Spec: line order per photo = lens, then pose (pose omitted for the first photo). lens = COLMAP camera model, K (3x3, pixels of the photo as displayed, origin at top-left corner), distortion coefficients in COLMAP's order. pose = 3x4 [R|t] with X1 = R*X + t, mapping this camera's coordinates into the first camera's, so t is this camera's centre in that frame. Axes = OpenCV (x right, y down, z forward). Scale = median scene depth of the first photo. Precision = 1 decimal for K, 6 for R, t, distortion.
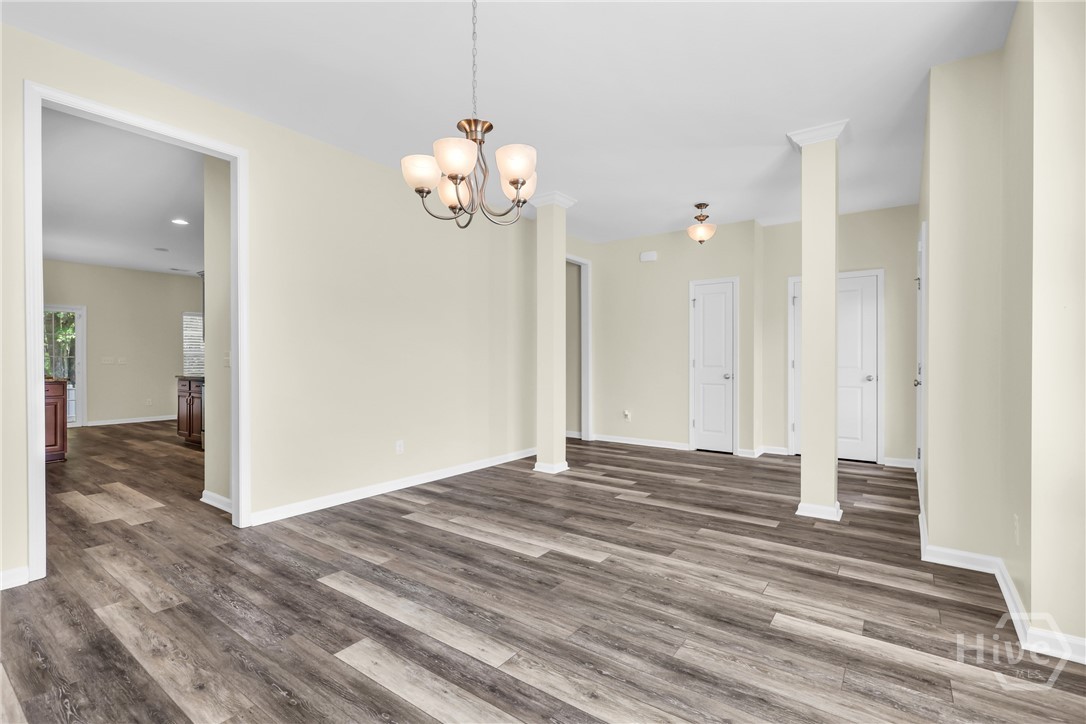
lens RADIAL K [[492.1, 0, 543.2], [0, 492.1, 362.9], [0, 0, 1]] dist [-0.000683, -0.000150]
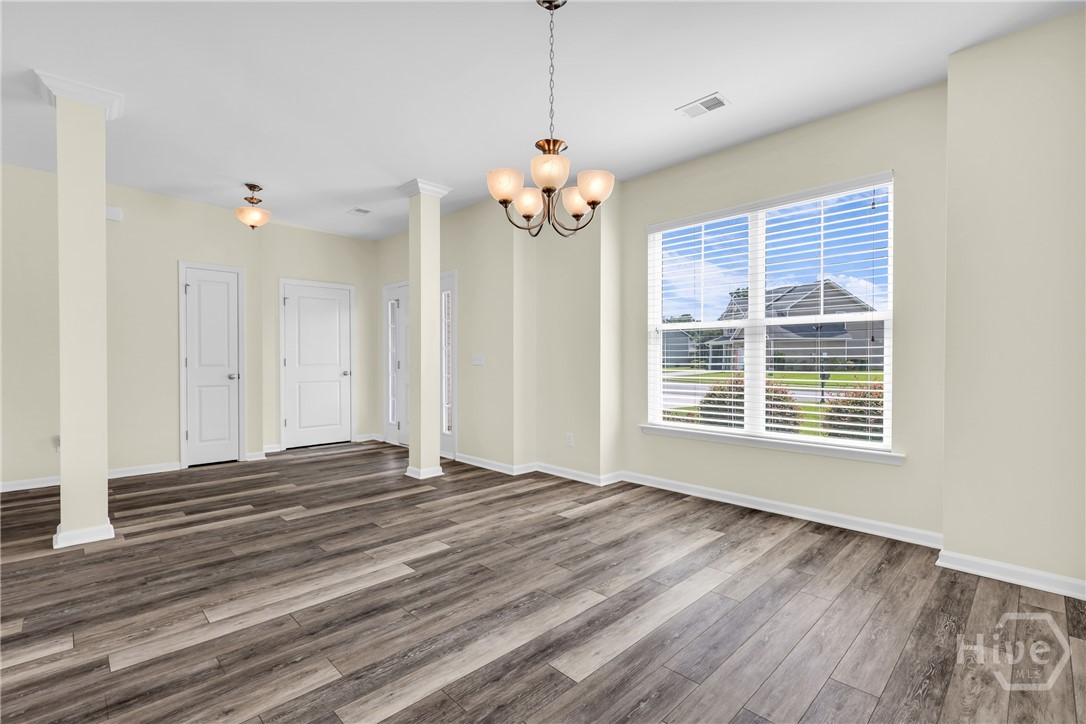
lens RADIAL K [[492.1, 0, 541.7], [0, 492.1, 360.8], [0, 0, 1]] dist [-0.000683, -0.000150]
pose [[0.168701, -0.003744, 0.985660, -0.850270], [0.005527, 0.999981, 0.002853, -0.001915], [-0.985652, 0.004967, 0.168718, 0.582203]]
